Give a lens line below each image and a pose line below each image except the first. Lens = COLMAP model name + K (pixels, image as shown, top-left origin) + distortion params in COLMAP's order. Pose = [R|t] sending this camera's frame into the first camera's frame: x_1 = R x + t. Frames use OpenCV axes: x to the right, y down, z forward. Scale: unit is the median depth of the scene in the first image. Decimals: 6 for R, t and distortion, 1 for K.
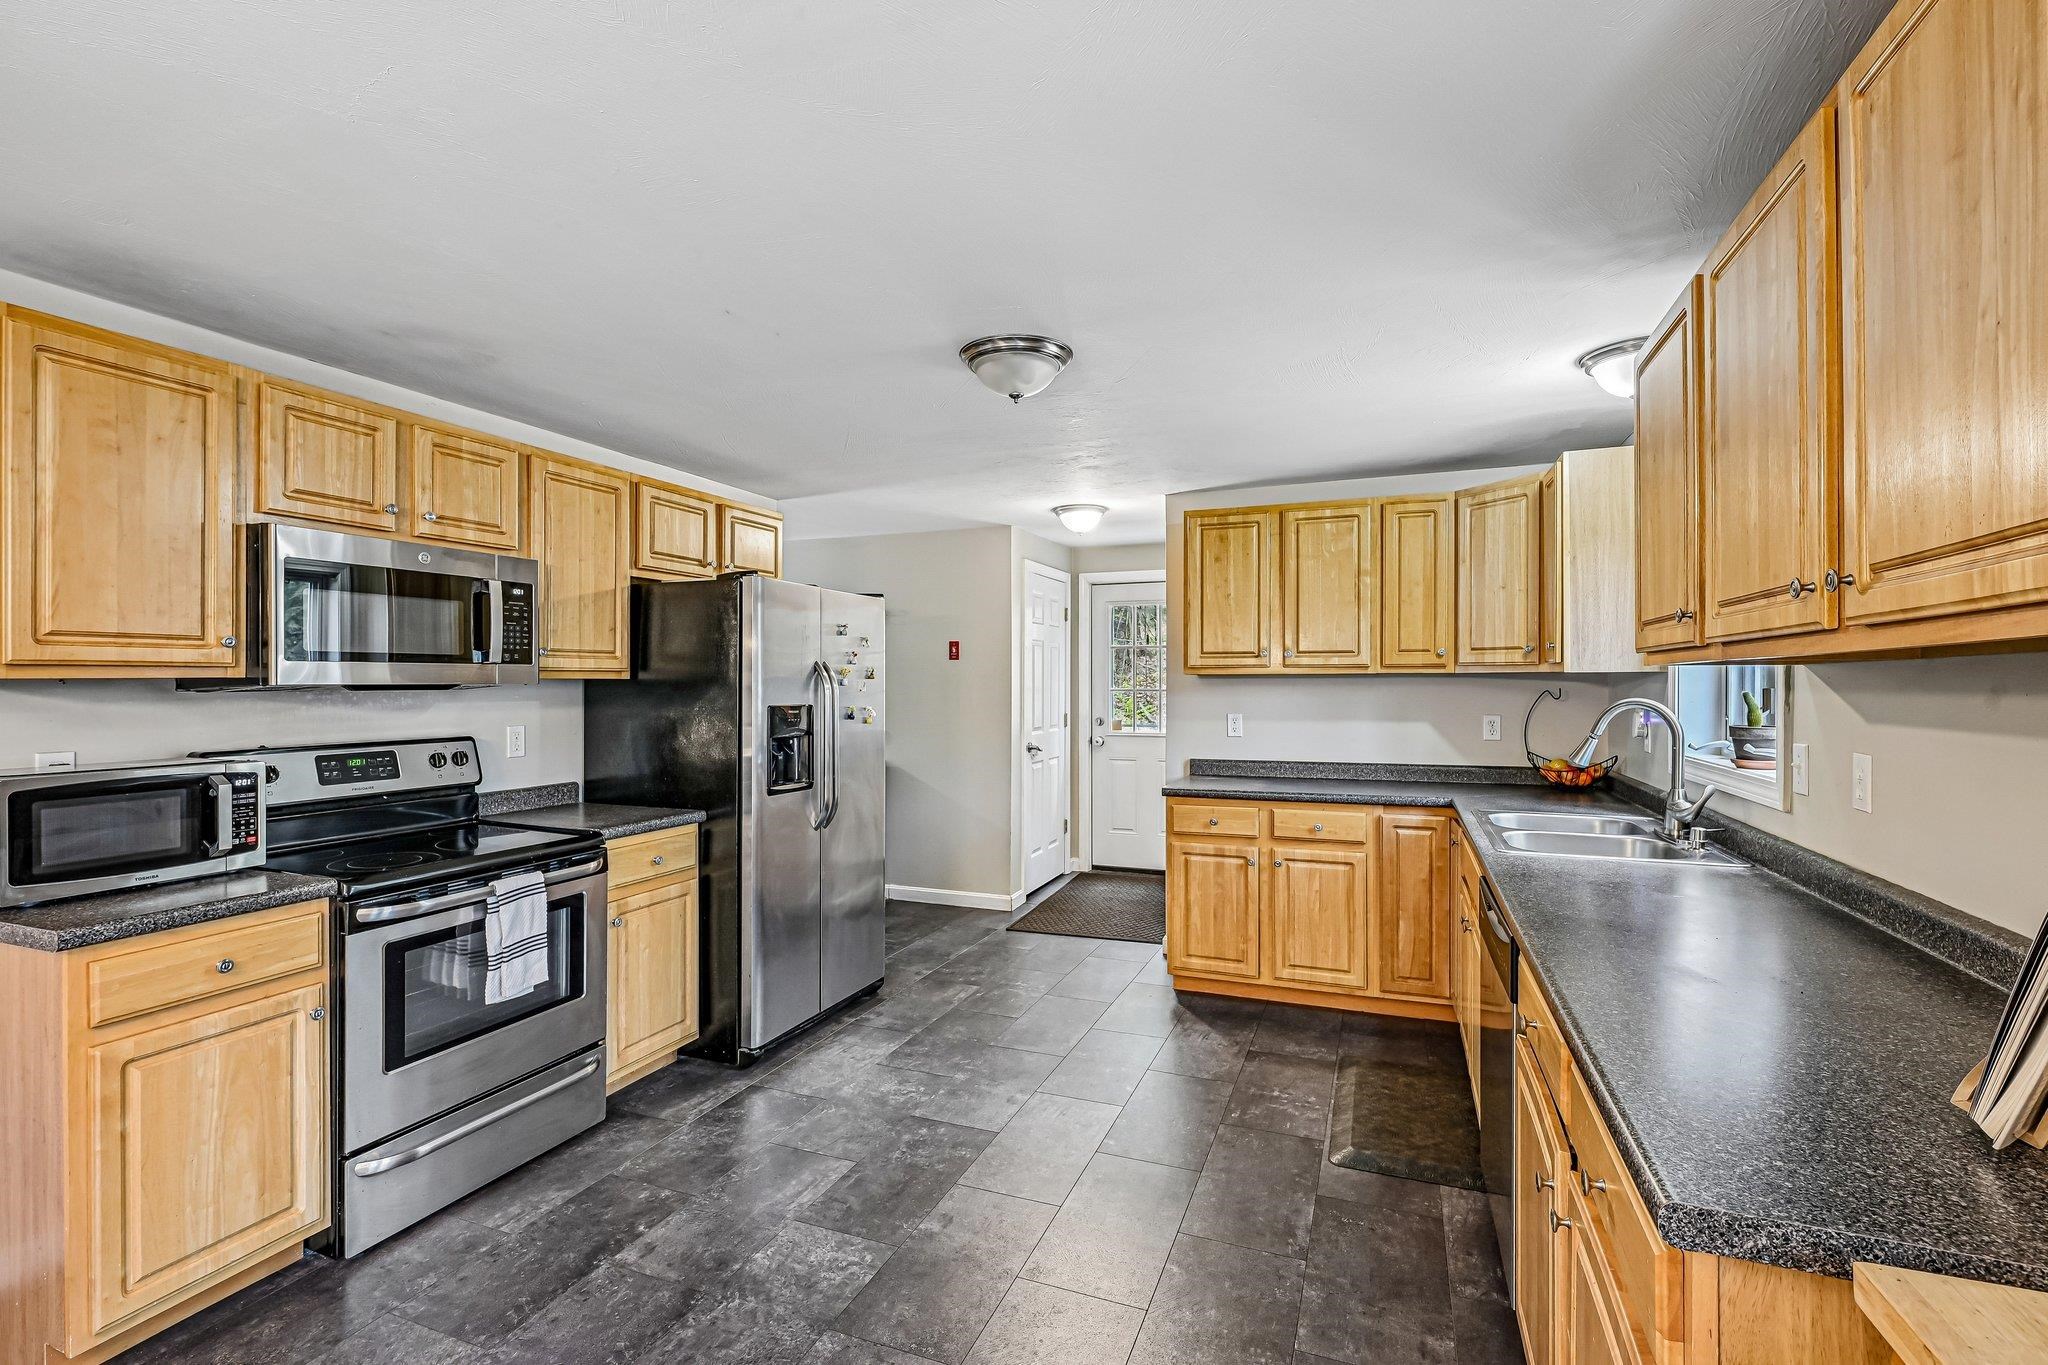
lens RADIAL K [[909.7, 0, 1022.6], [0, 909.7, 681.3], [0, 0, 1]] dist [-0.000436, 0.000397]
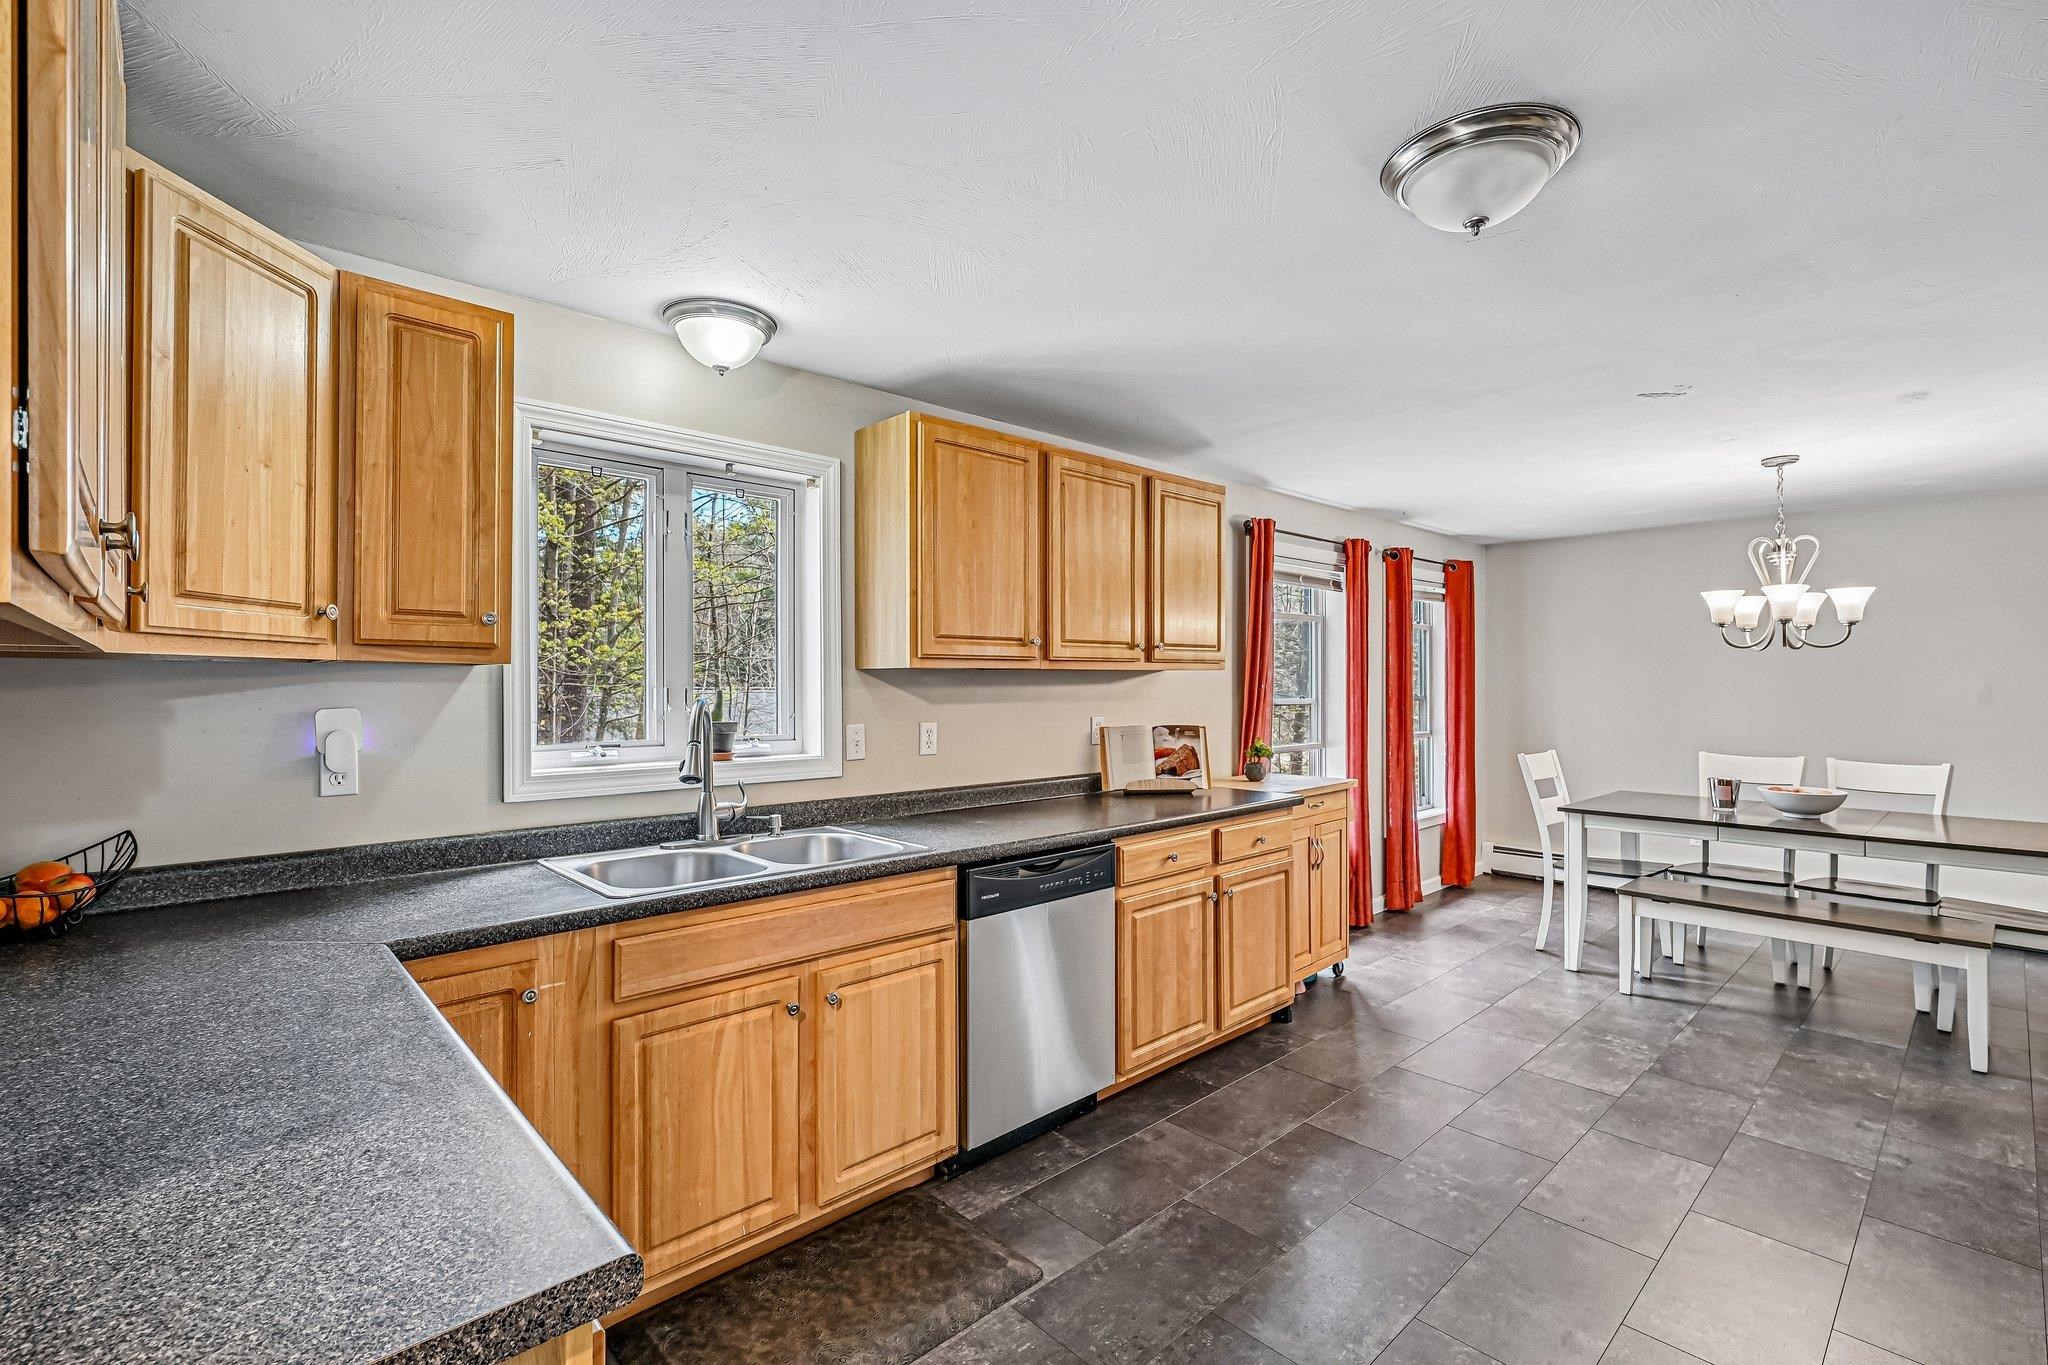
lens RADIAL K [[909.7, 0, 1022.6], [0, 909.7, 681.3], [0, 0, 1]] dist [-0.000436, 0.000397]
pose [[-0.903673, 0.002833, 0.428213, 0.005565], [0.001632, 0.999994, -0.003173, 0.003587], [-0.428219, -0.002168, -0.903672, 1.220539]]
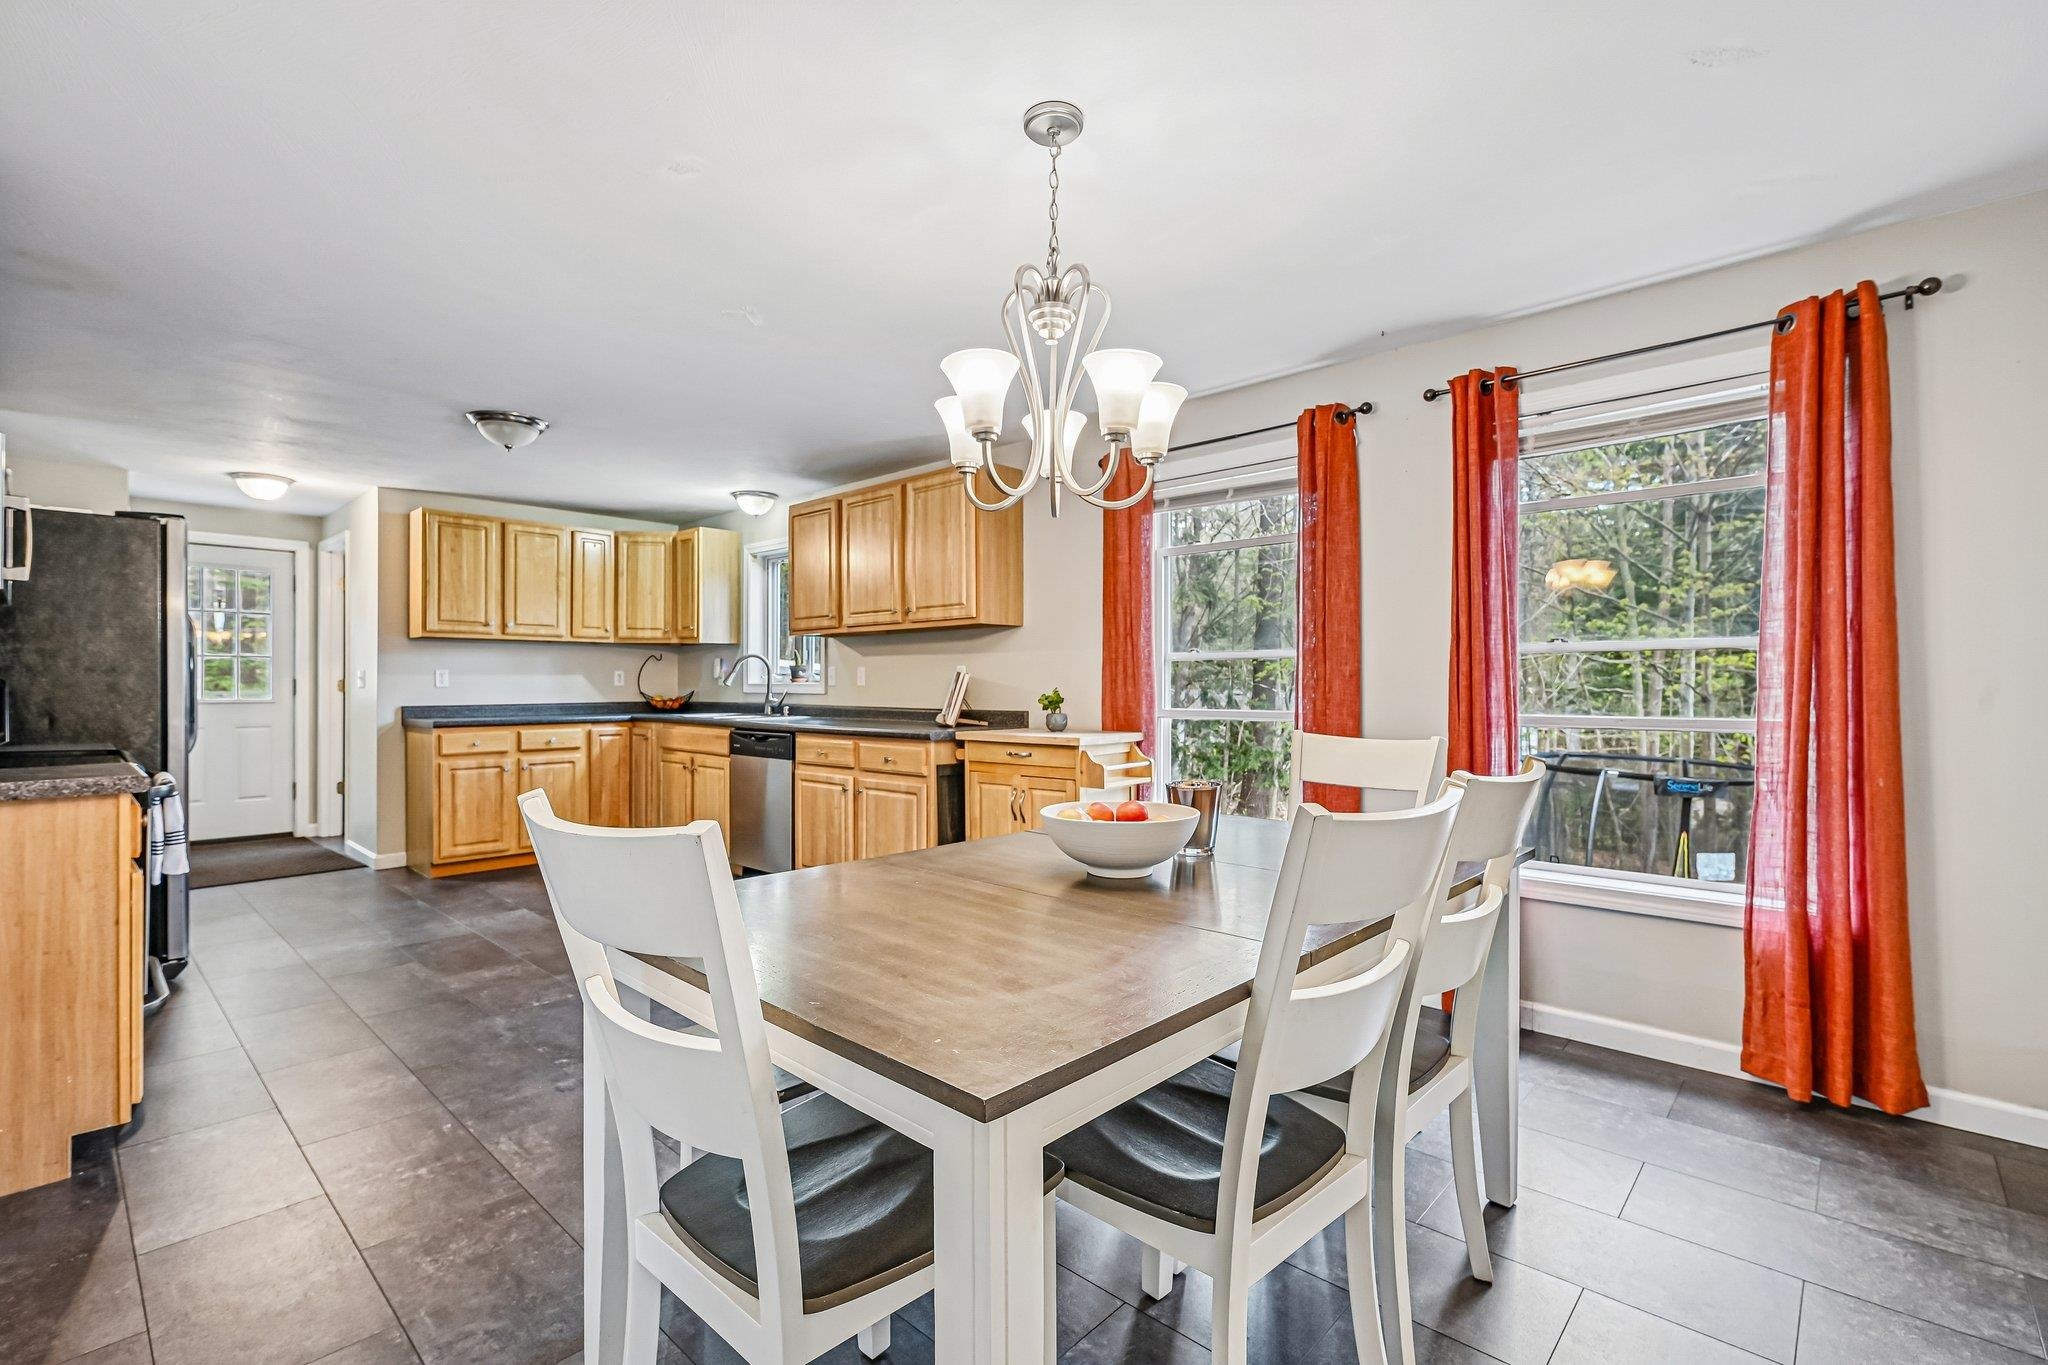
lens RADIAL K [[912.5, 0, 1016.4], [0, 912.5, 683.1], [0, 0, 1]] dist [-0.002200, 0.000303]
pose [[0.359901, 0.001840, 0.932989, -0.825492], [-0.003273, 0.999994, -0.000709, 0.064957], [-0.932985, -0.002798, 0.359905, -0.270833]]
